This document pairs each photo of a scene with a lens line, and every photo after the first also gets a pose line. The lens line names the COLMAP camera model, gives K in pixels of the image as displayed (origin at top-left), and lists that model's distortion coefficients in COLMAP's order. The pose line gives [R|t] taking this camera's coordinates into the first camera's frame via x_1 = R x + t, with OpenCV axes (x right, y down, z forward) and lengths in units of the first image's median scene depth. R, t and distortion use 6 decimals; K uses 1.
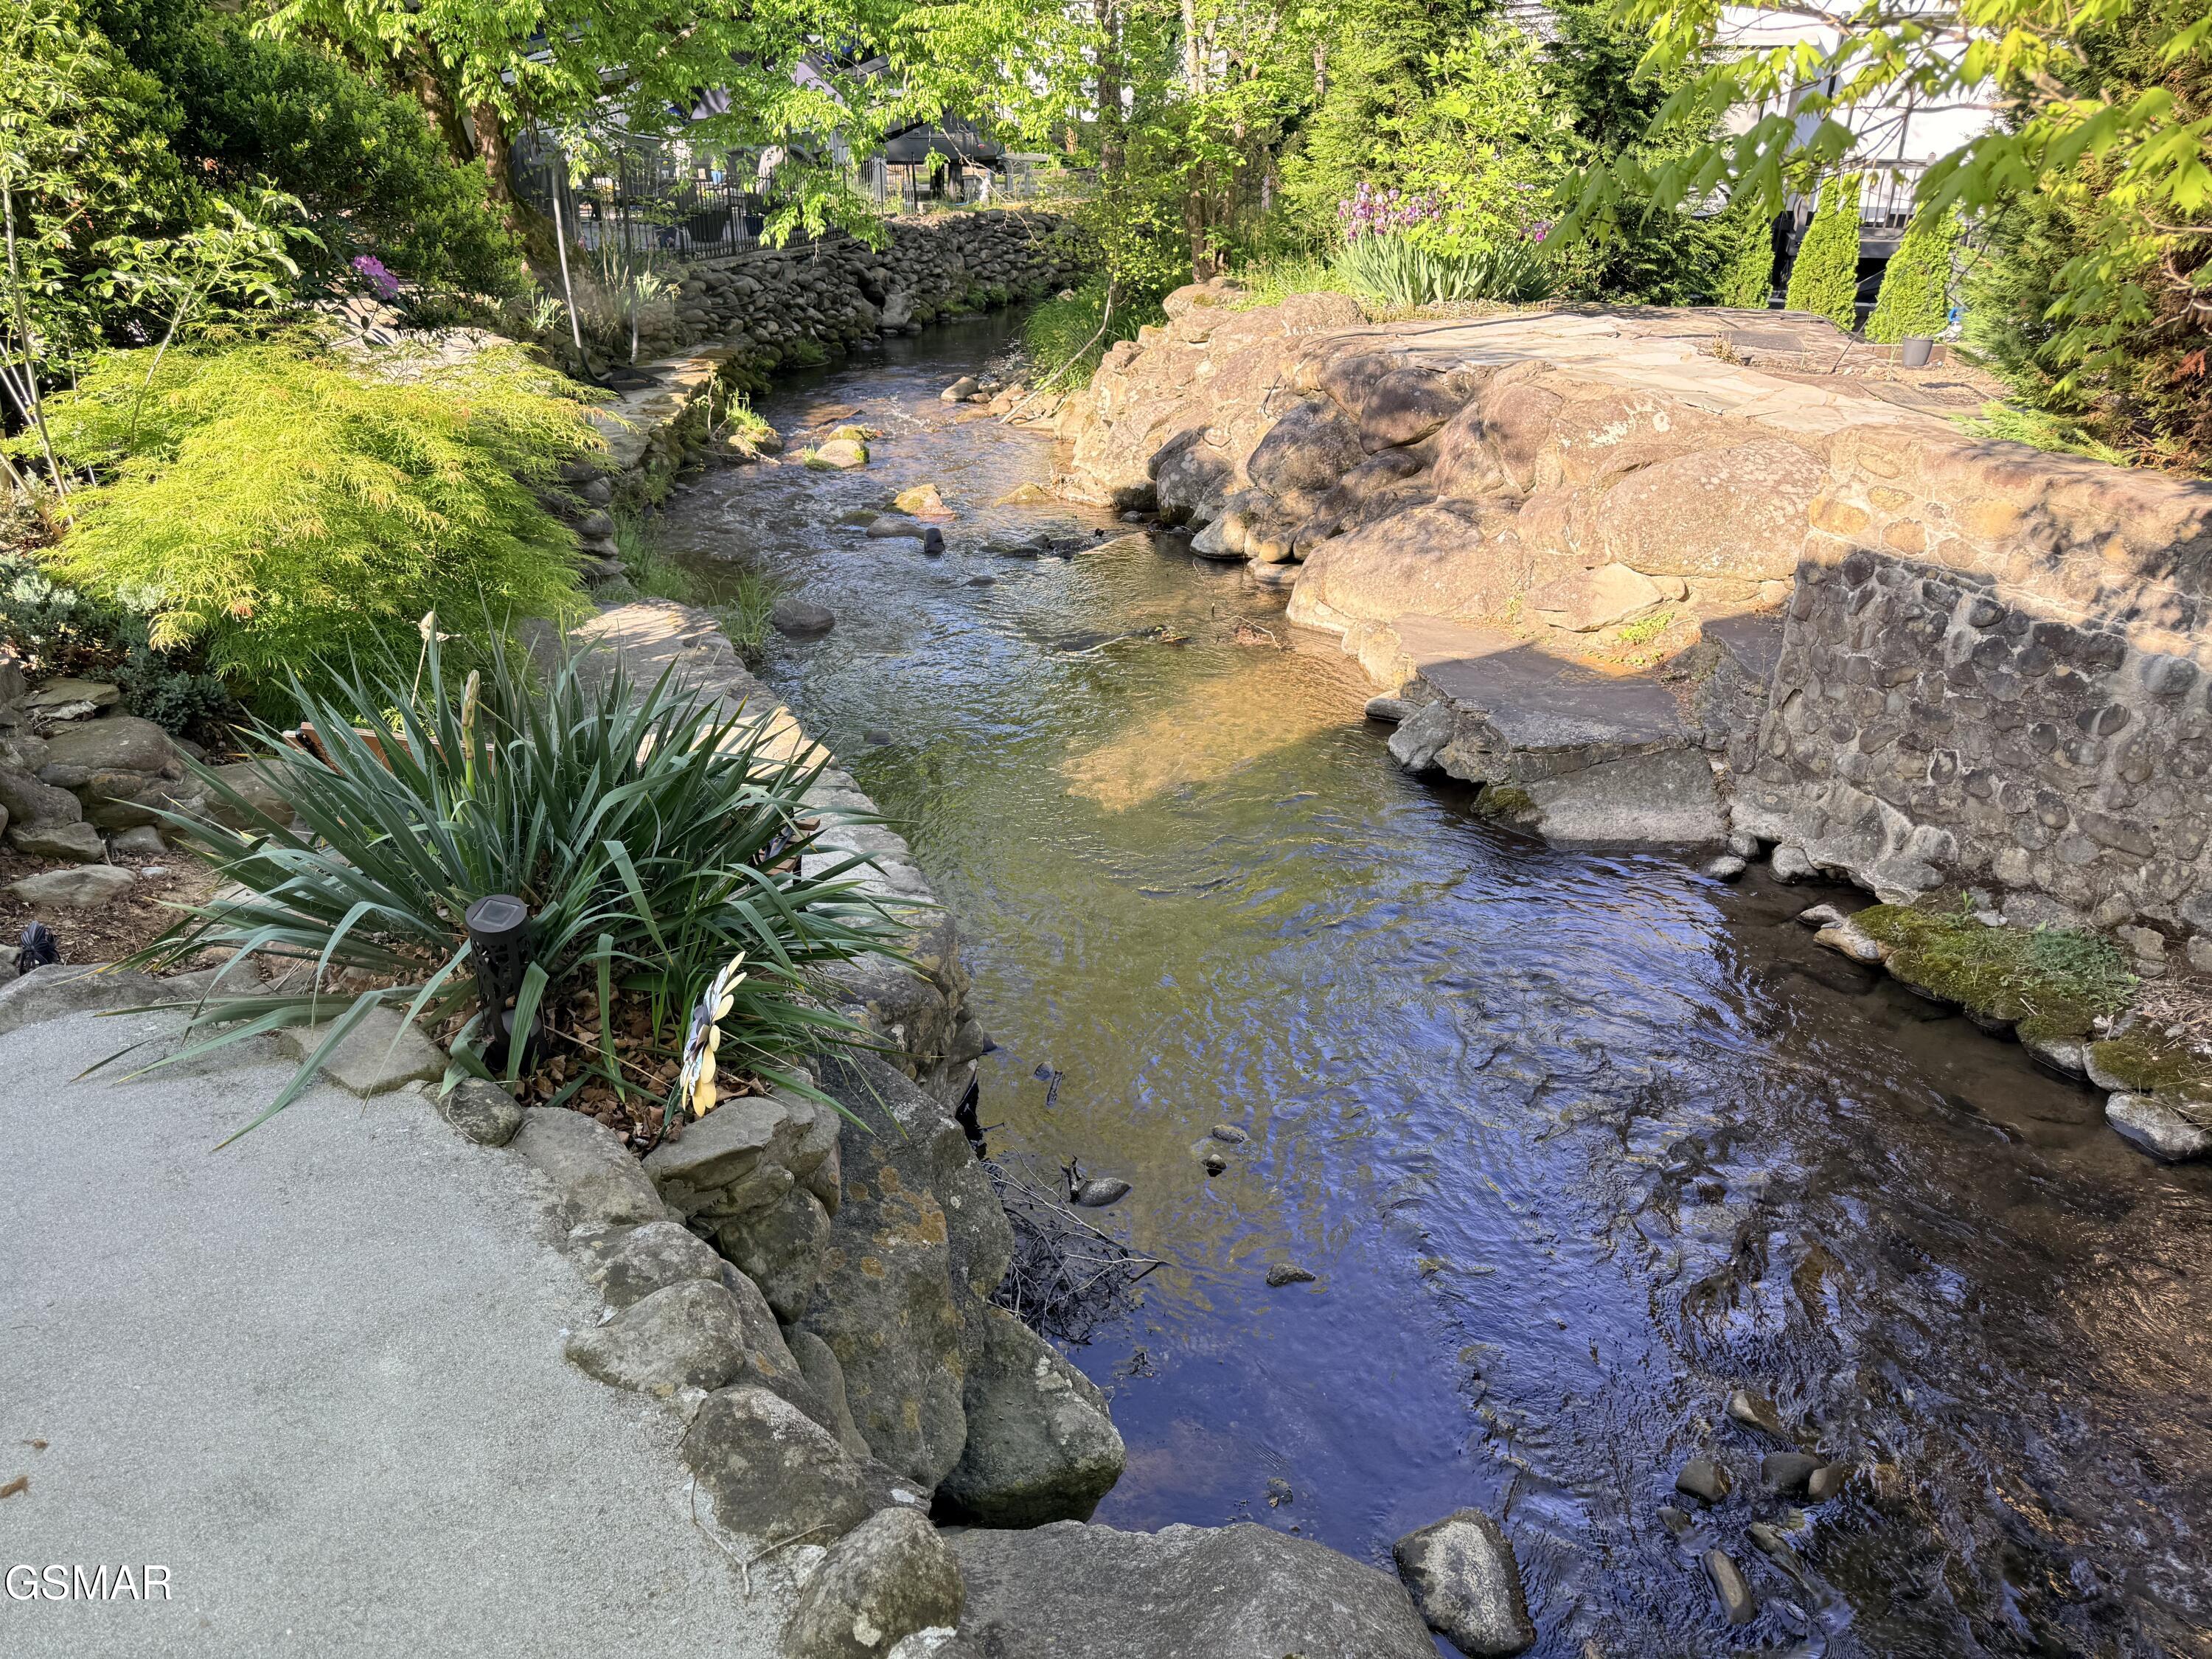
lens RADIAL K [[1567.9, 0, 1096.2], [0, 1567.9, 831.9], [0, 0, 1]] dist [0.112103, -0.218392]
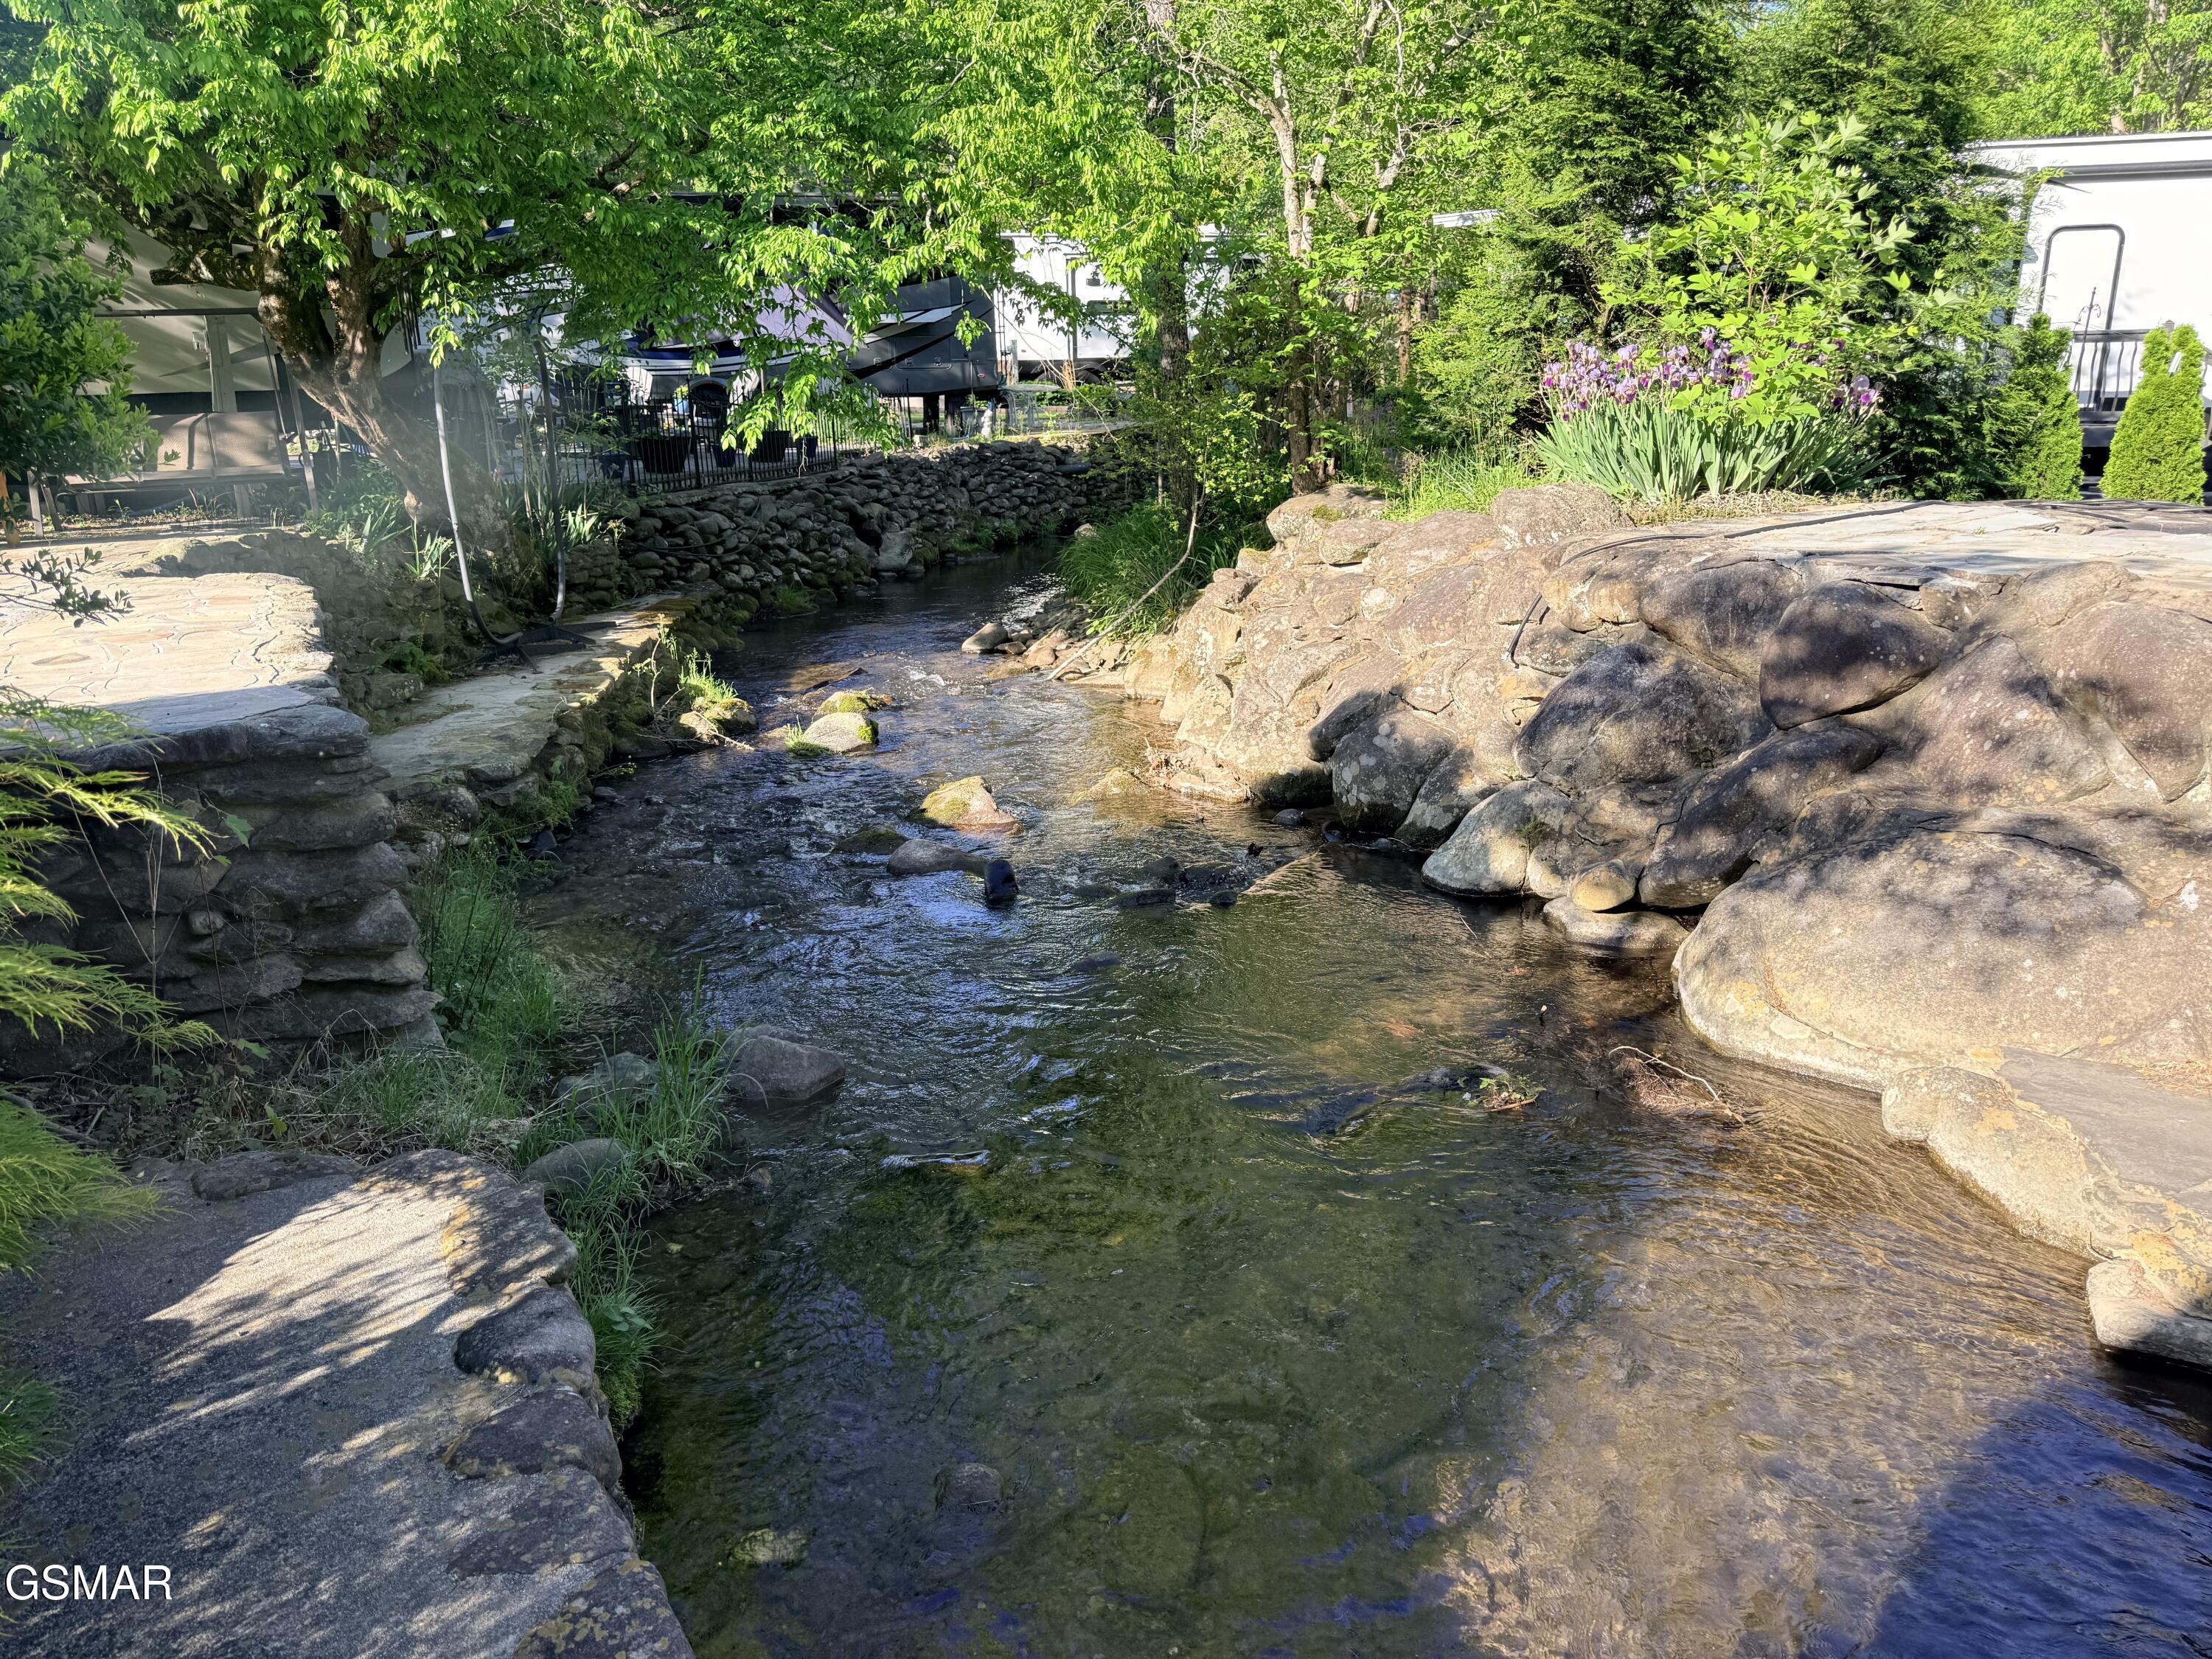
lens RADIAL K [[1536.8, 0, 1111.4], [0, 1536.8, 826.7], [0, 0, 1]] dist [0.086872, -0.124011]
pose [[0.999049, -0.034591, 0.026552, -0.057063], [0.038097, 0.988621, -0.145521, -0.088725], [-0.021216, 0.146394, 0.988999, 0.307390]]
